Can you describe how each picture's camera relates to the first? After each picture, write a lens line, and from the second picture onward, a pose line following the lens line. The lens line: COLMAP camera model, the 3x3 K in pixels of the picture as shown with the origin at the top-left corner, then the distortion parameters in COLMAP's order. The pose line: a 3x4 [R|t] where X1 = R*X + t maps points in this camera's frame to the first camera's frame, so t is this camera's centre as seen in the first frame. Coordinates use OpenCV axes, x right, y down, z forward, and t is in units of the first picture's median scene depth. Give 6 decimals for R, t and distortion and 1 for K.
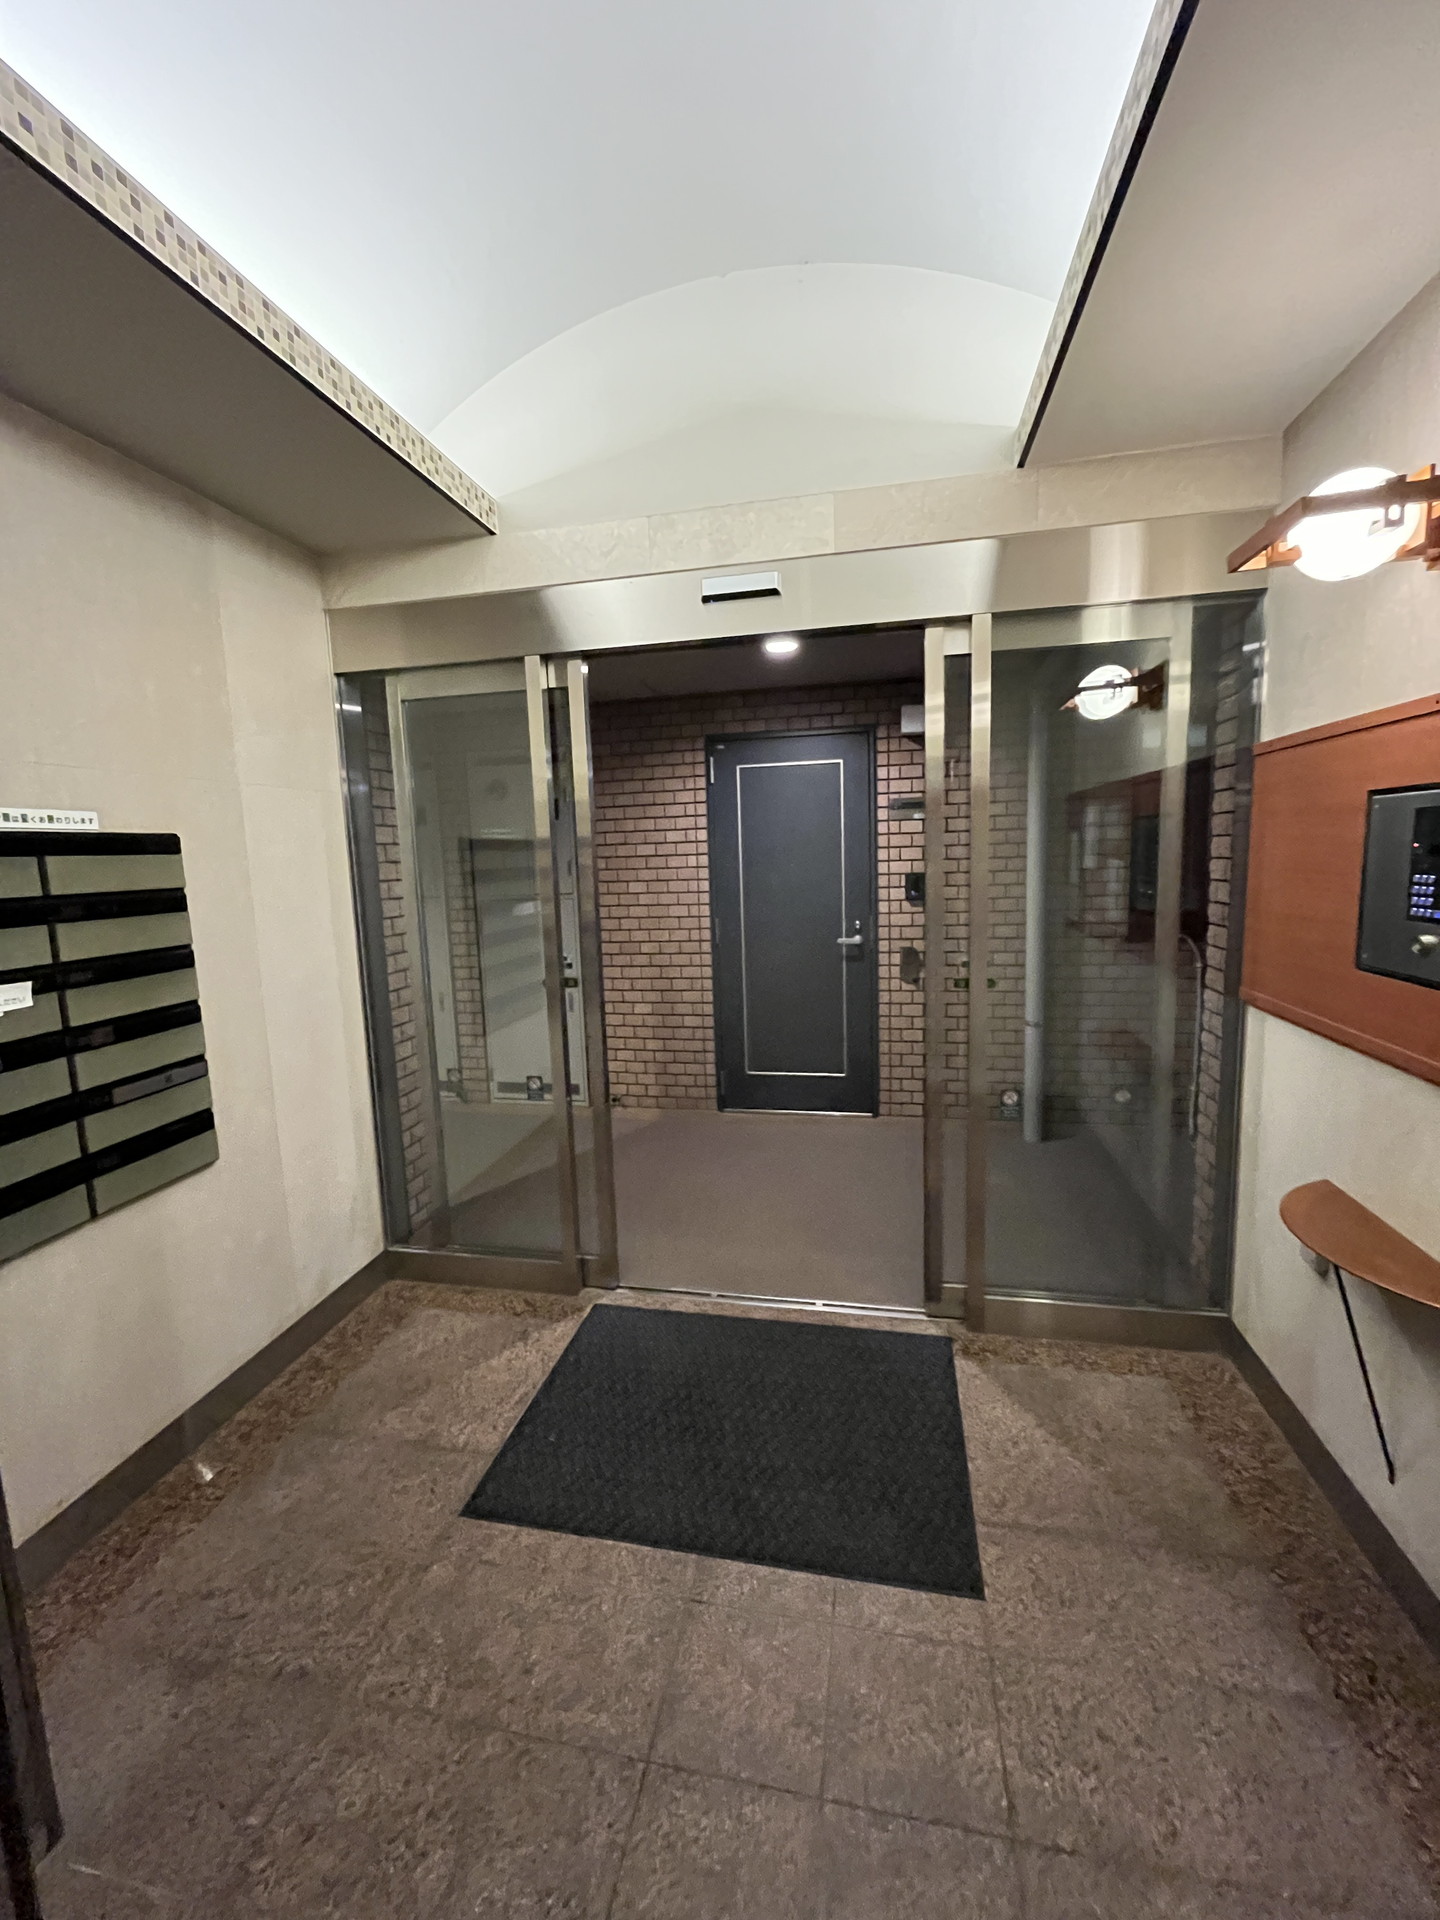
lens RADIAL K [[787.3, 0, 719.5], [0, 787.3, 954.2], [0, 0, 1]] dist [-0.003489, 0.000448]
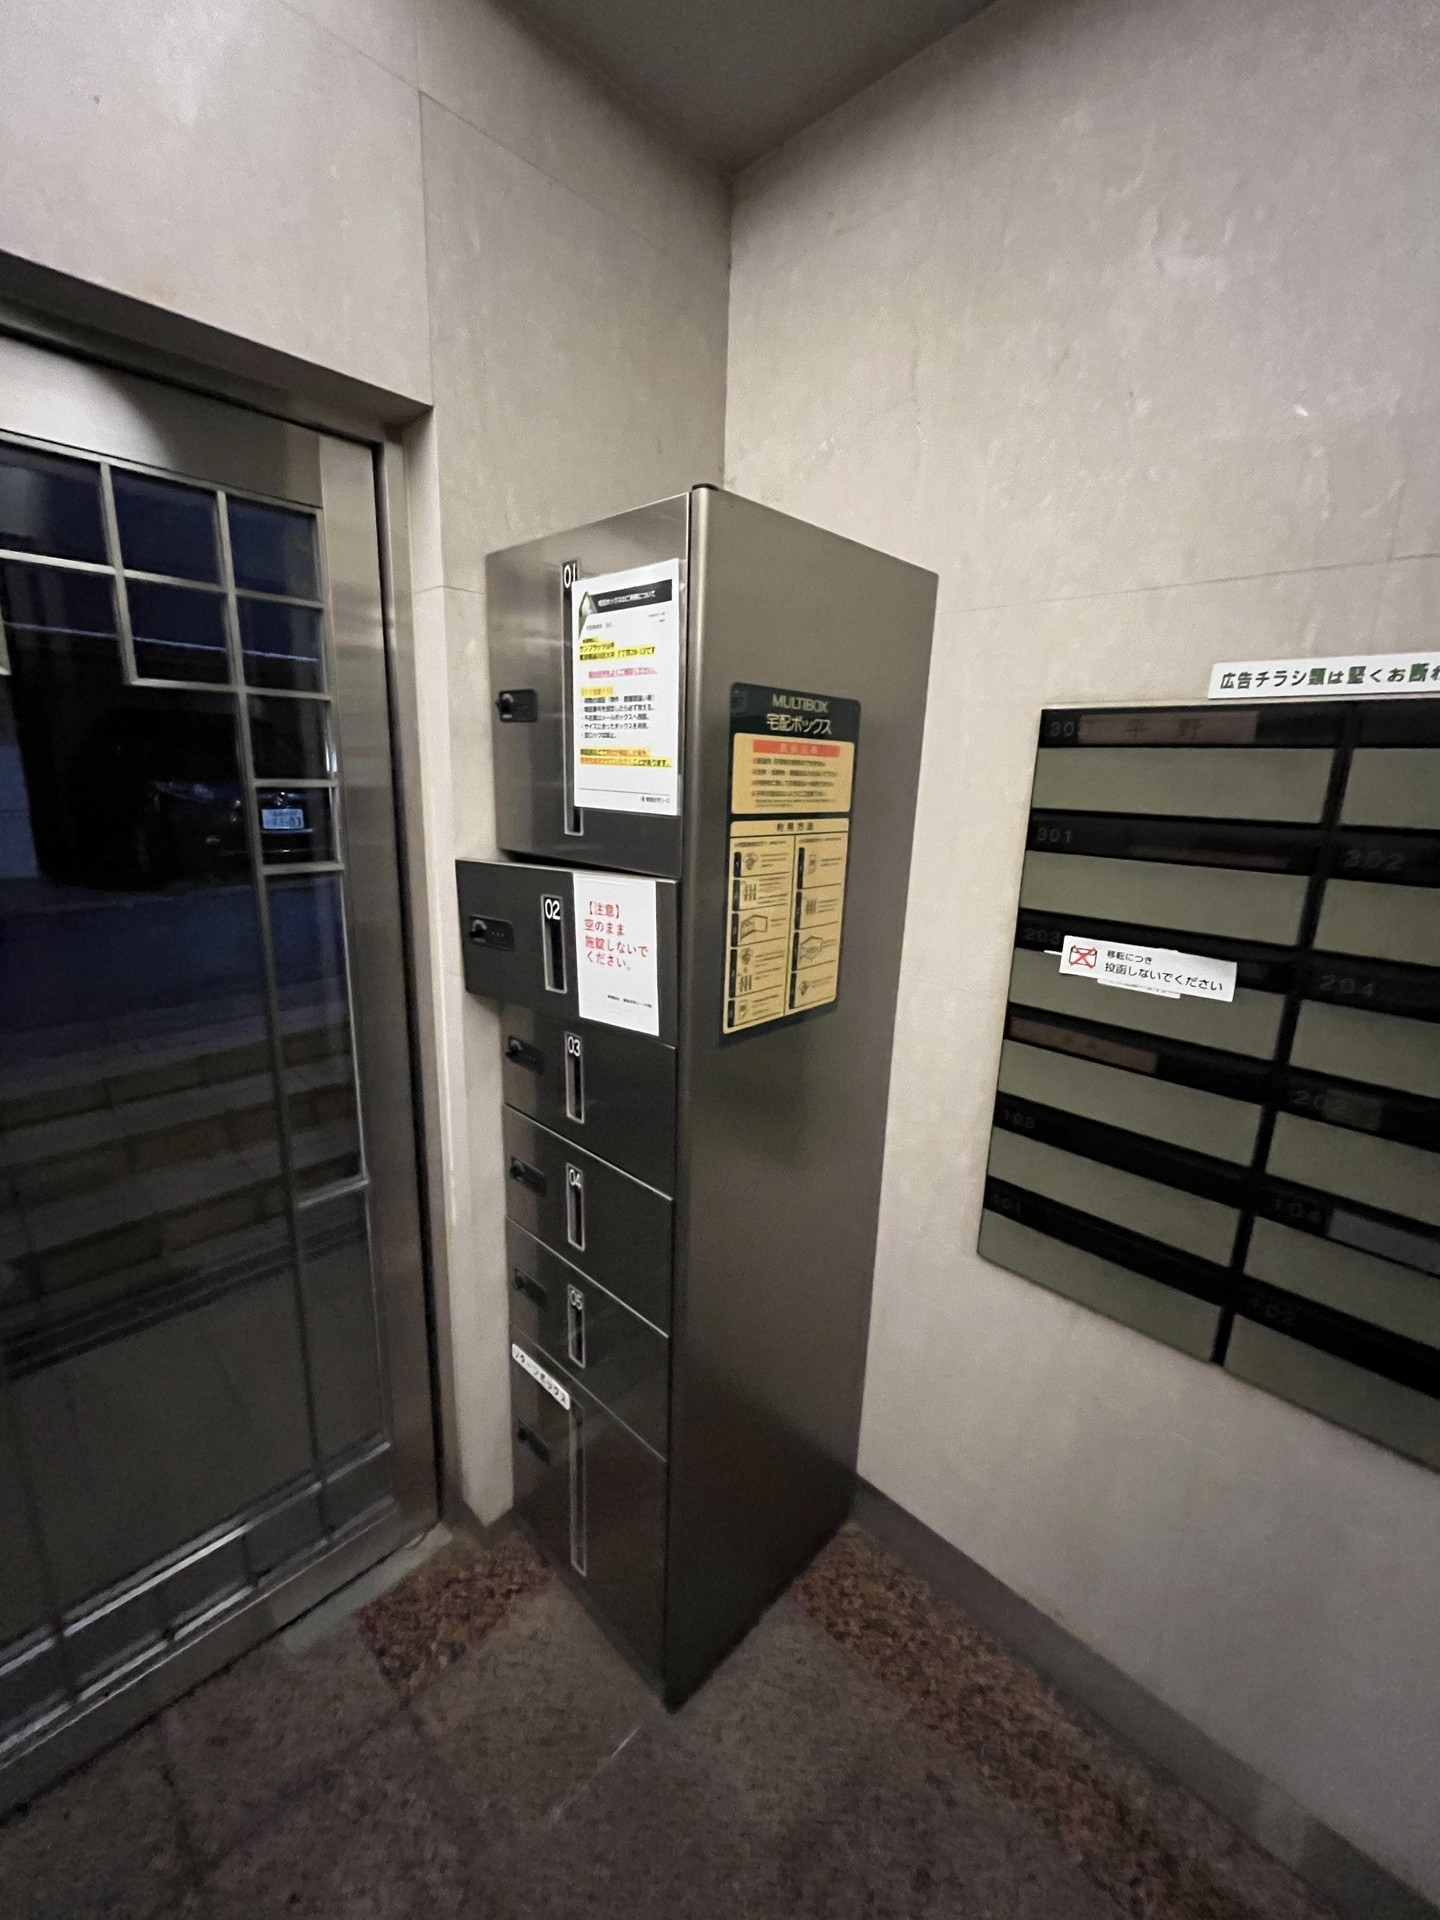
lens RADIAL K [[787.3, 0, 719.2], [0, 787.3, 954.8], [0, 0, 1]] dist [-0.003489, 0.000448]
pose [[-0.543424, 0.210372, -0.812671, -0.168557], [-0.120249, 0.938598, 0.323380, -0.108602], [0.830801, 0.273455, -0.484760, 0.895409]]
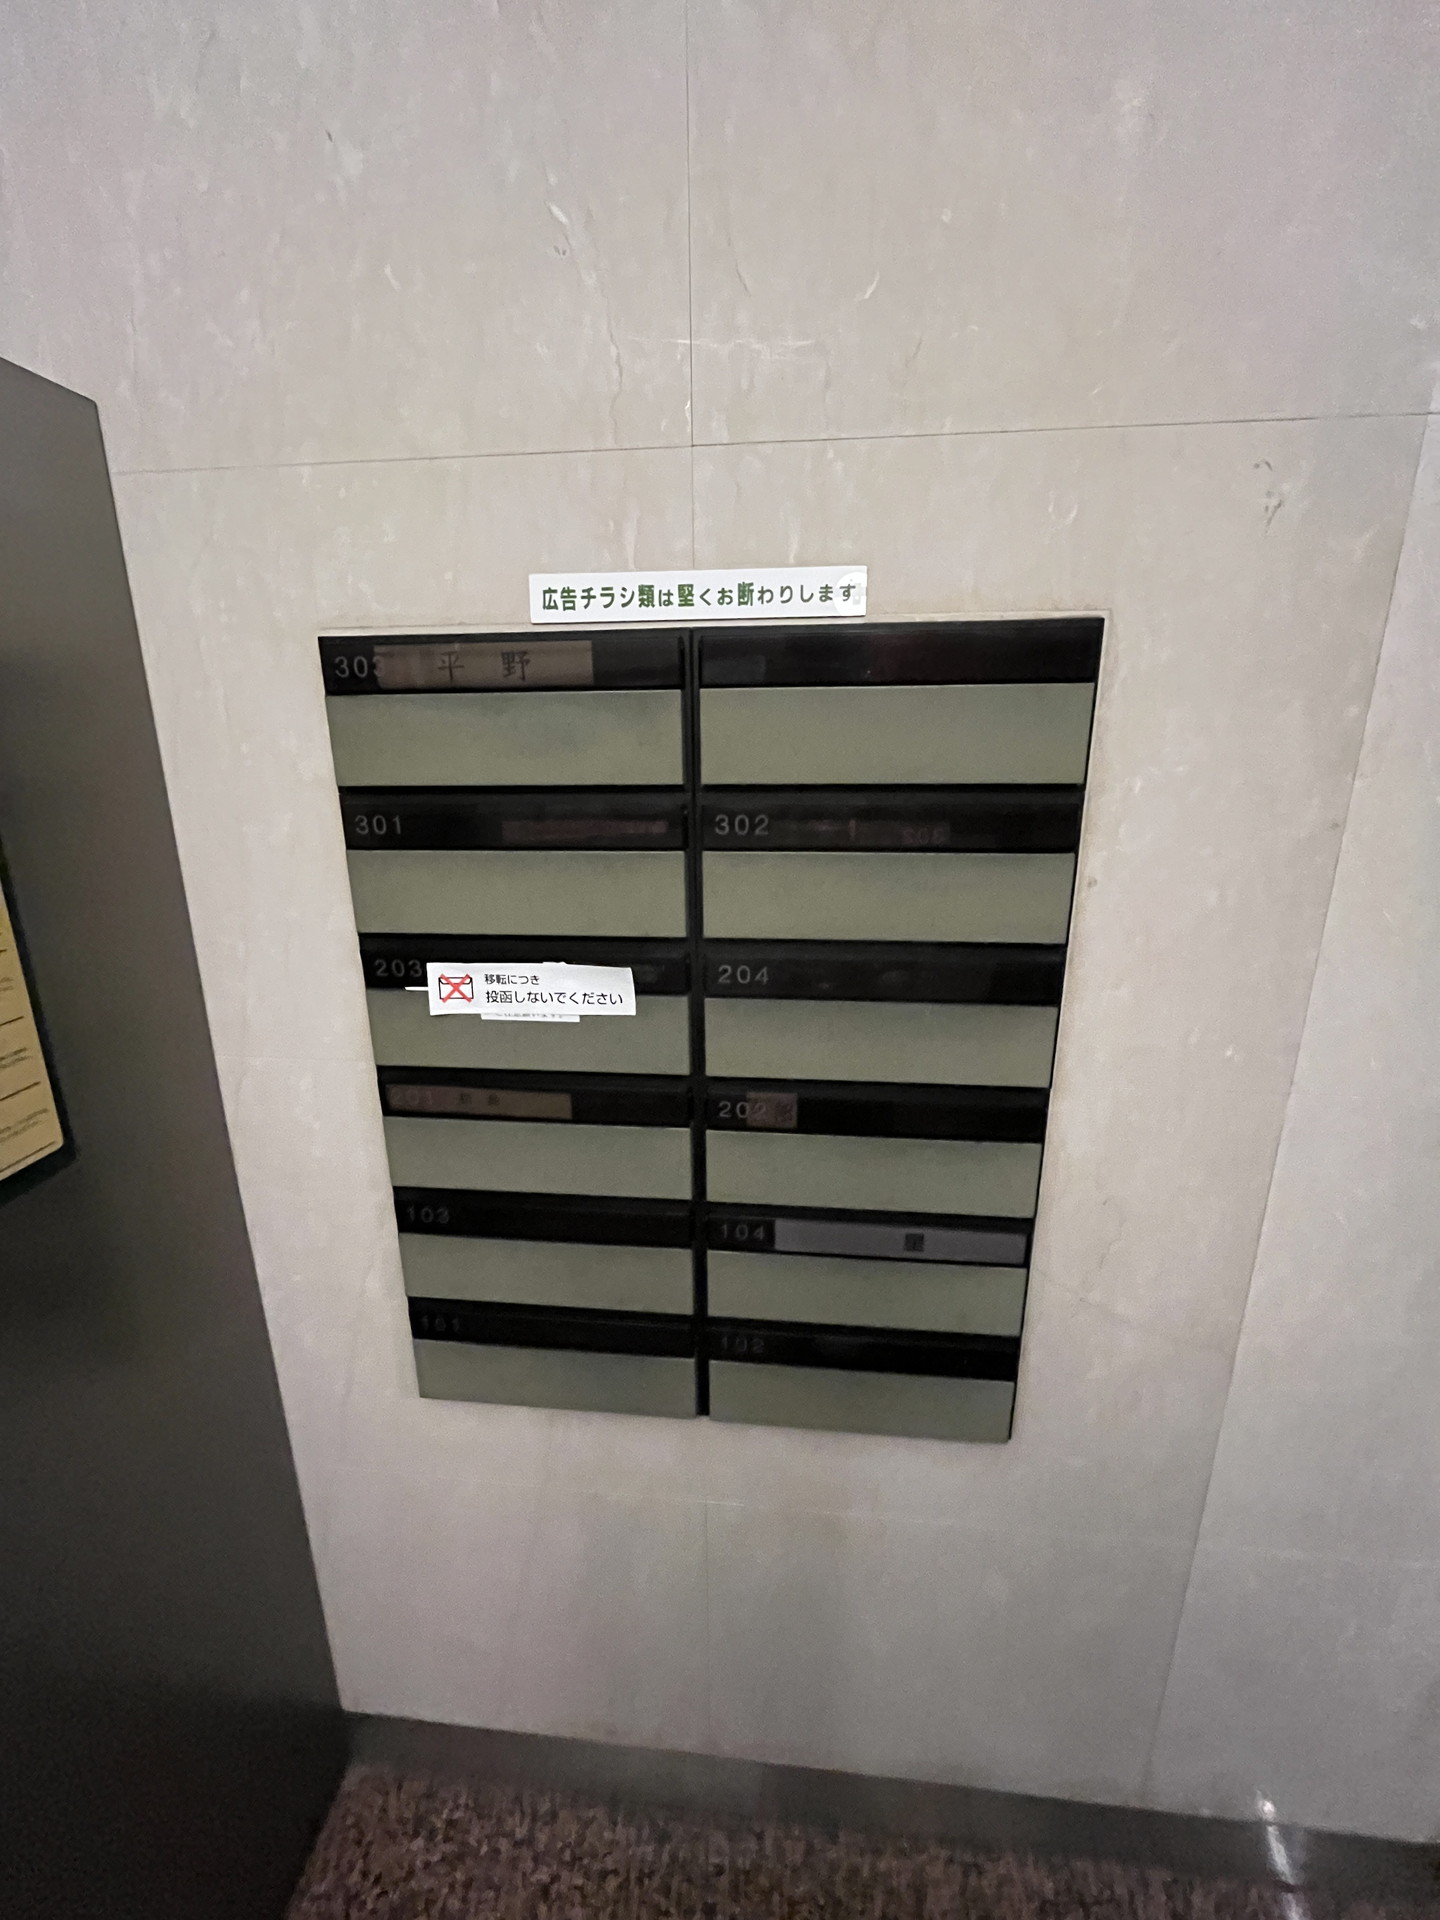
lens RADIAL K [[787.3, 0, 724.9], [0, 787.3, 963.2], [0, 0, 1]] dist [-0.003489, 0.000448]
pose [[0.080071, 0.302322, -0.949837, -0.395615], [-0.123934, 0.948522, 0.291456, -0.104574], [0.989055, 0.094380, 0.113417, 0.933278]]
